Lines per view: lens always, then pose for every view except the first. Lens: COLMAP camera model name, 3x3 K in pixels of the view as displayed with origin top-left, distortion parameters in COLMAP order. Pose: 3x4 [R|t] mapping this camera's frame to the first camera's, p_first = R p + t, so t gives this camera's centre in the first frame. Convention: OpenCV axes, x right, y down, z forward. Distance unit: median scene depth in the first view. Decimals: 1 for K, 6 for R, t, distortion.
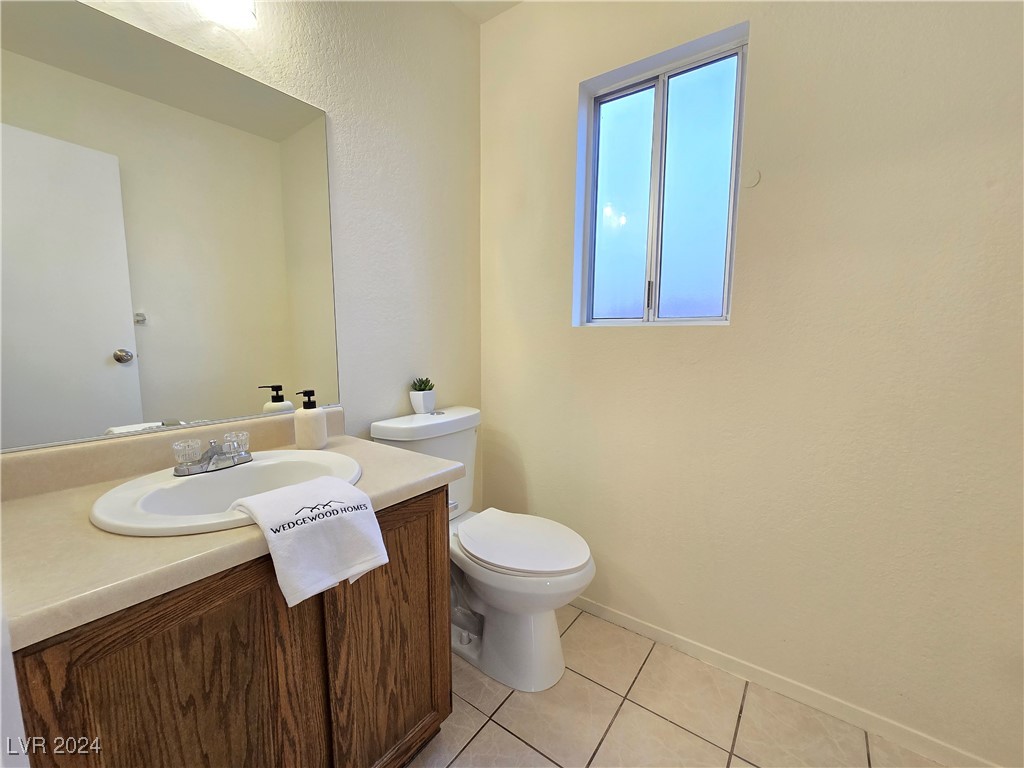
lens RADIAL K [[421.5, 0, 518.4], [0, 421.5, 390.5], [0, 0, 1]] dist [-0.000982, 0.000013]
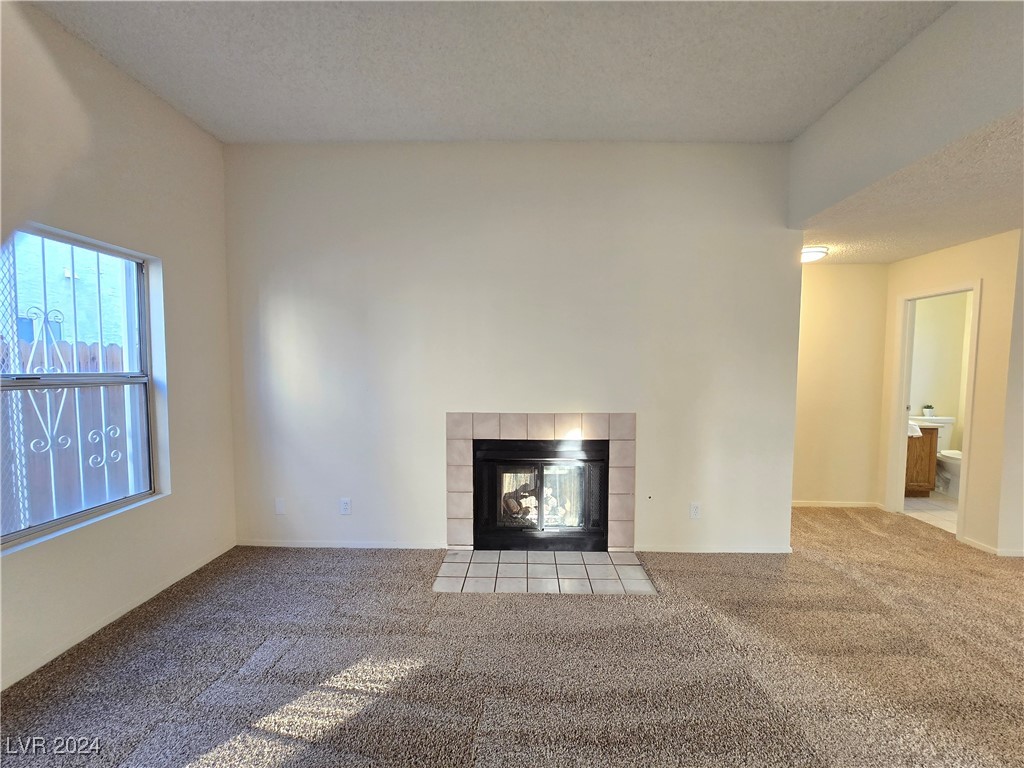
lens RADIAL K [[409.6, 0, 529.0], [0, 409.6, 387.4], [0, 0, 1]] dist [-0.000414, -0.000038]
pose [[0.576620, 0.041528, -0.815957, 0.651867], [-0.104777, 0.994219, -0.023443, 0.271462], [0.810266, 0.099011, 0.577637, -3.860669]]
